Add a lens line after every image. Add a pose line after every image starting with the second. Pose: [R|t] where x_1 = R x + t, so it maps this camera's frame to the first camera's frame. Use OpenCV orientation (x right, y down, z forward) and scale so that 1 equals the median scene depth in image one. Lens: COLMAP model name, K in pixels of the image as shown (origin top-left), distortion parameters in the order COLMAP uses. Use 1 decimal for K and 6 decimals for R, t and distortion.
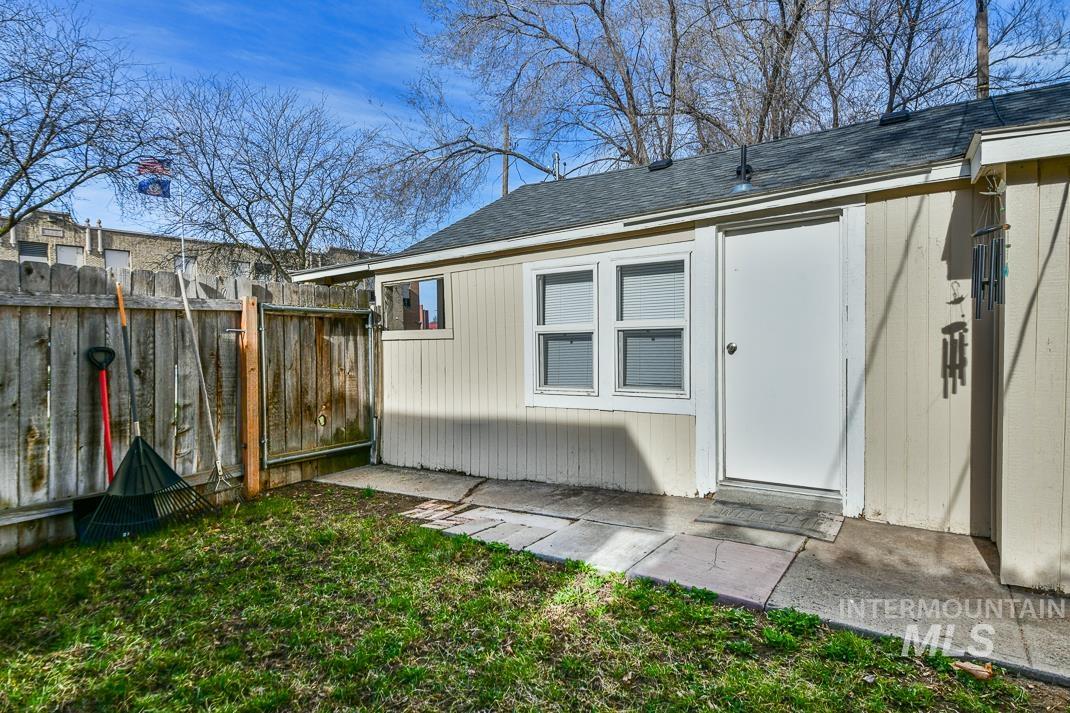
lens RADIAL K [[579.2, 0, 535.0], [0, 579.2, 356.5], [0, 0, 1]] dist [0.035492, -0.038276]
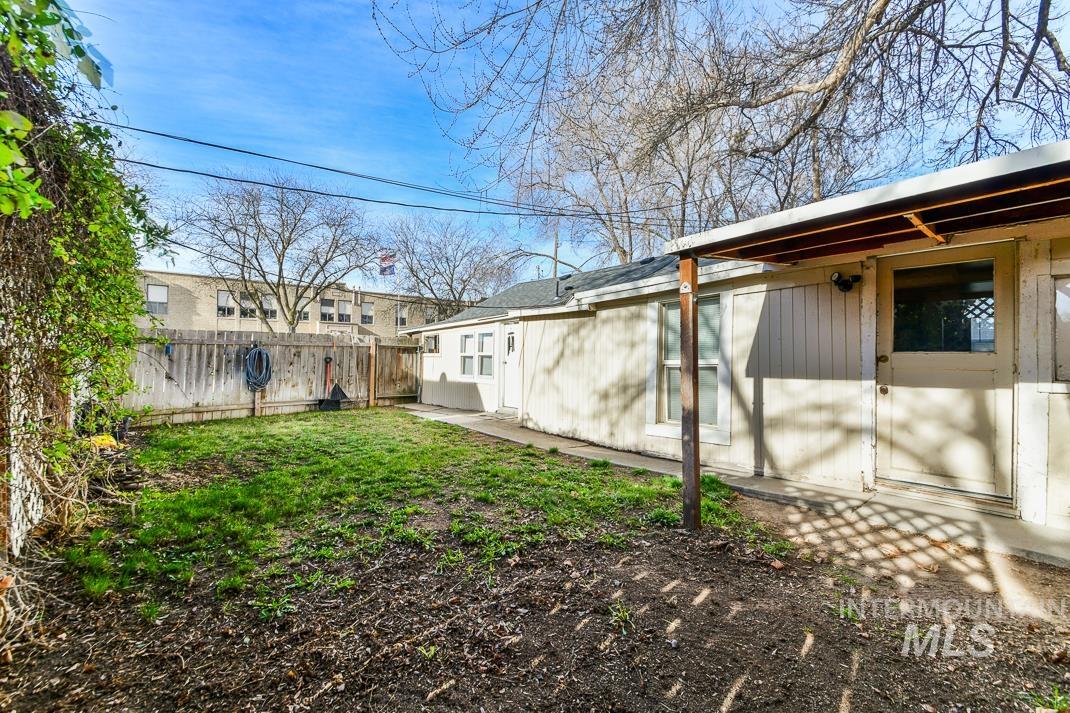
lens RADIAL K [[434.5, 0, 535.0], [0, 434.5, 356.5], [0, 0, 1]] dist [0.000448, -0.000066]
pose [[0.963011, 0.022782, -0.268498, 0.797297], [-0.030142, 0.999273, -0.023324, 0.002387], [0.267772, 0.030554, 0.962998, -0.814673]]
